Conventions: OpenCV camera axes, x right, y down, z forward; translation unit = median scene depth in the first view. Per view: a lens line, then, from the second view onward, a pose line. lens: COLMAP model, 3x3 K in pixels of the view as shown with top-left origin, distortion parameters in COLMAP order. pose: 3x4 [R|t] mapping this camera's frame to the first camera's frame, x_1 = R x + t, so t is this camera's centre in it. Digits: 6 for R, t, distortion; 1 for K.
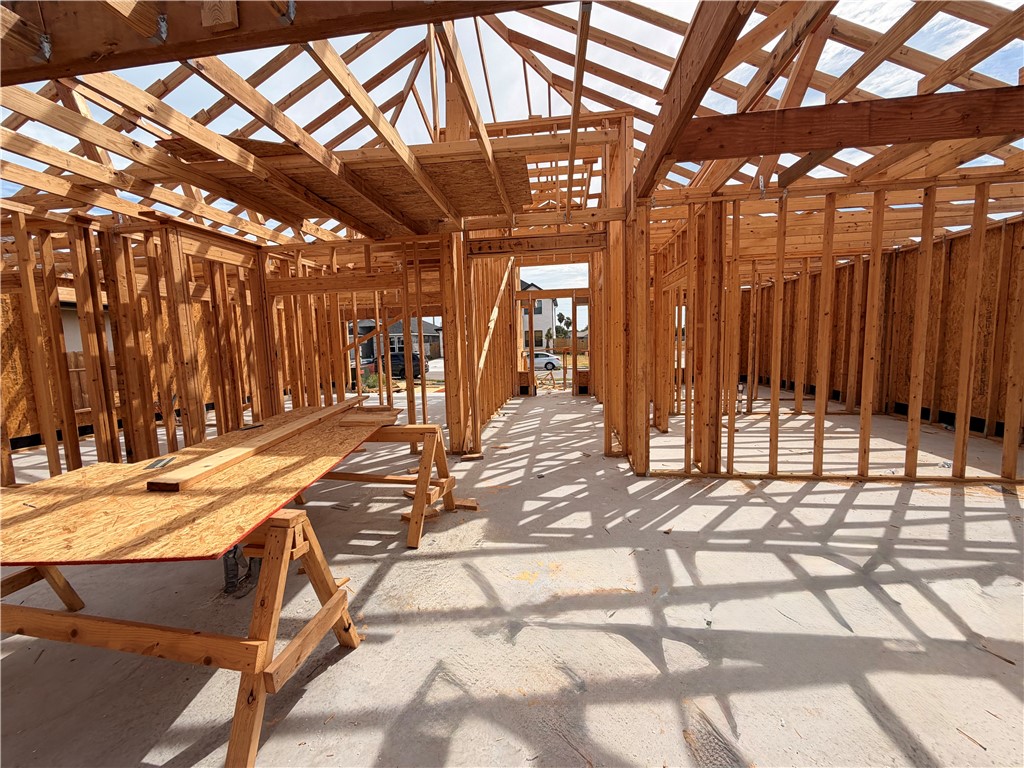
lens RADIAL K [[408.2, 0, 512.2], [0, 408.2, 383.6], [0, 0, 1]] dist [-0.000075, -0.000050]
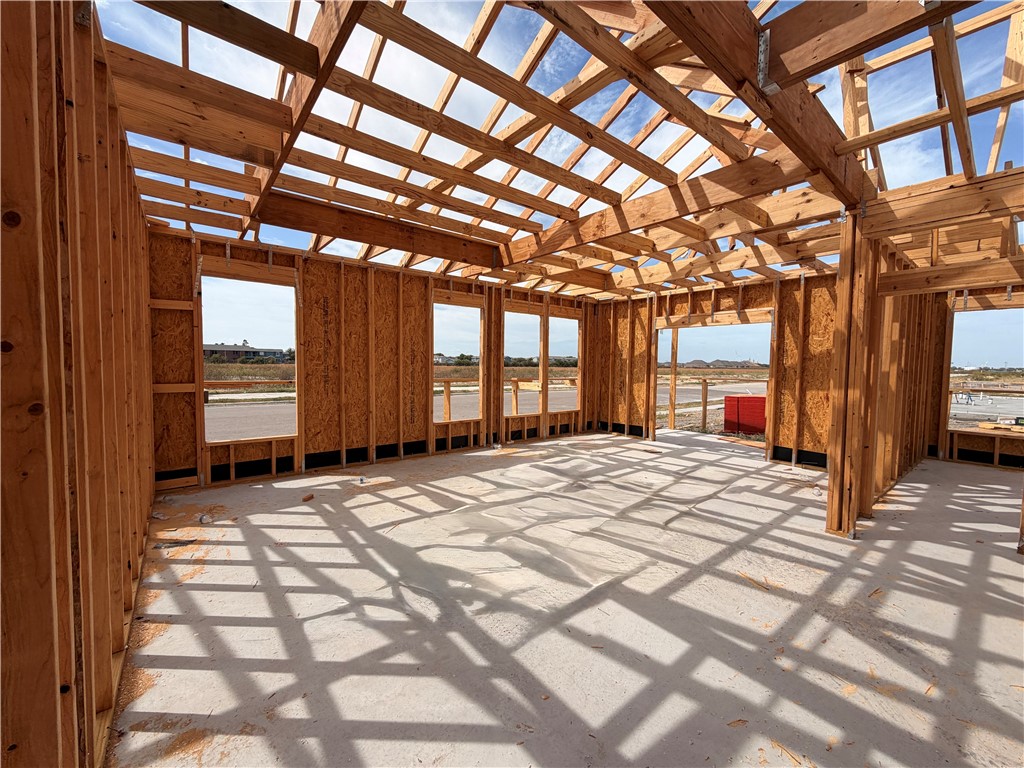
lens RADIAL K [[408.2, 0, 511.8], [0, 408.2, 384.4], [0, 0, 1]] dist [-0.000075, -0.000050]
pose [[-0.728346, -0.015796, 0.685028, 0.111713], [0.075974, 0.991708, 0.103647, -0.114434], [-0.680985, 0.127535, -0.721106, 1.167579]]
